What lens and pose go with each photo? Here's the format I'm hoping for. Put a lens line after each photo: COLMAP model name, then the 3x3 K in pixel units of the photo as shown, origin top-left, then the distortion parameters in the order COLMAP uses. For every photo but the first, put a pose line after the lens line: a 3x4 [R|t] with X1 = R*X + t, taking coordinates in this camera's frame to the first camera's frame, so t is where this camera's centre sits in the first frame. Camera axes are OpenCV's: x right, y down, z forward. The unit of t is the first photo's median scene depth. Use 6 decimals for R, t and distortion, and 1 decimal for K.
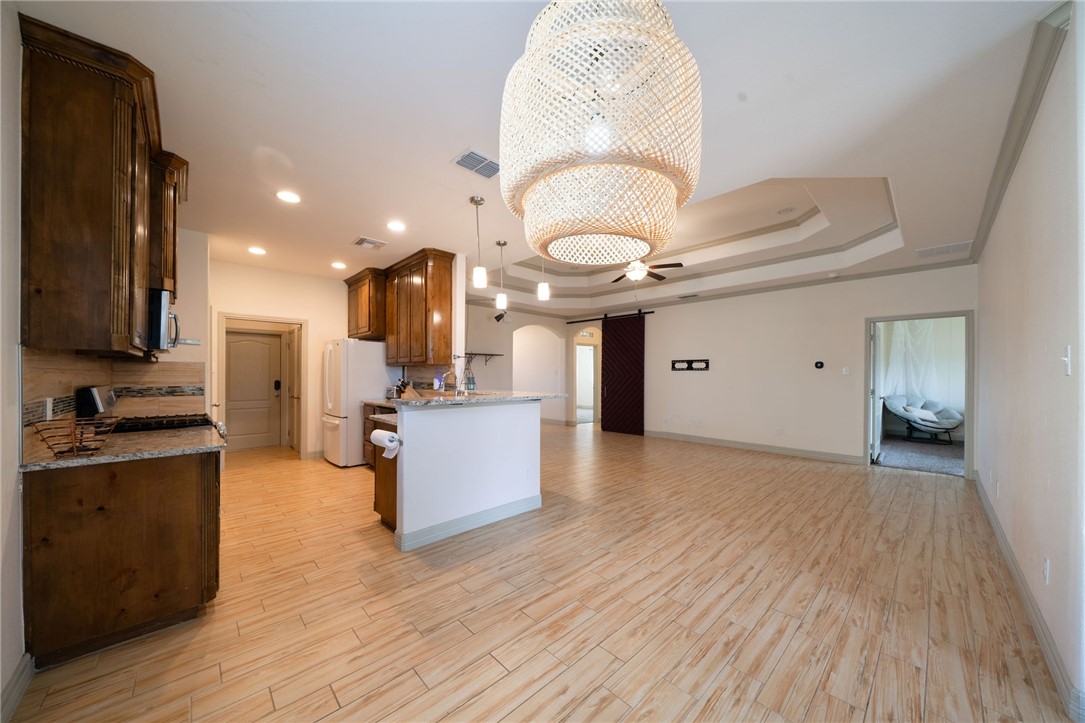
lens RADIAL K [[369.6, 0, 539.0], [0, 369.6, 373.3], [0, 0, 1]] dist [-0.002295, 0.000108]
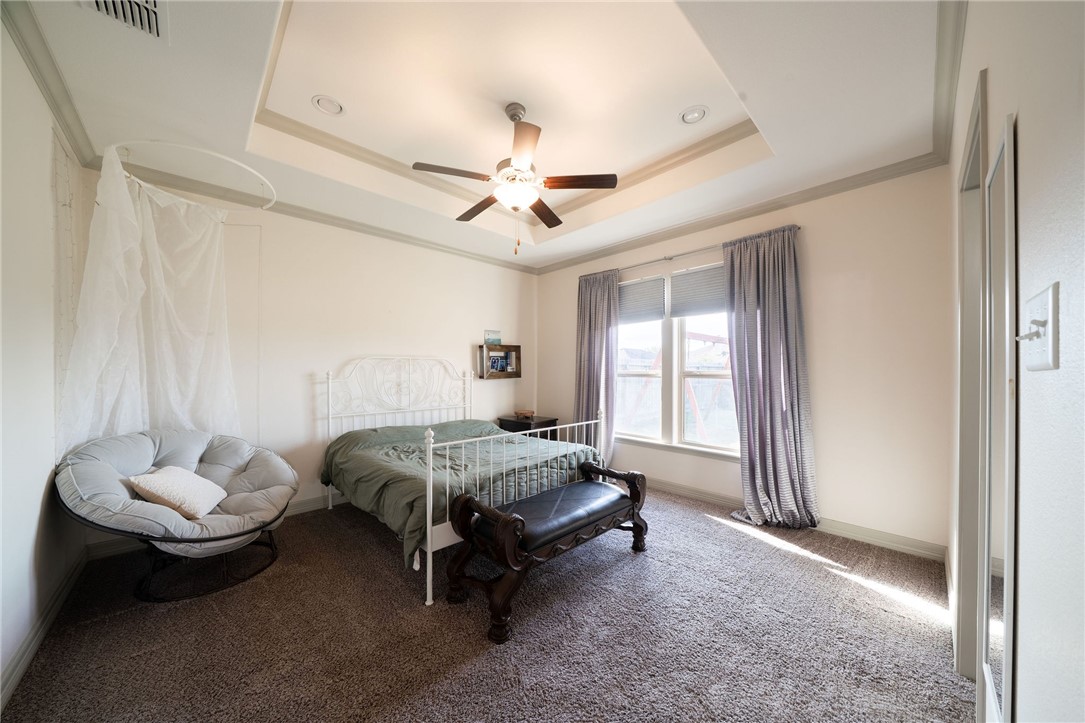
lens RADIAL K [[369.6, 0, 539.0], [0, 369.6, 373.3], [0, 0, 1]] dist [-0.002295, 0.000108]
pose [[-0.005342, -0.010736, 0.999928, 0.675004], [0.001304, 0.999941, 0.010744, 0.005948], [-0.999985, 0.001361, -0.005328, 0.664909]]
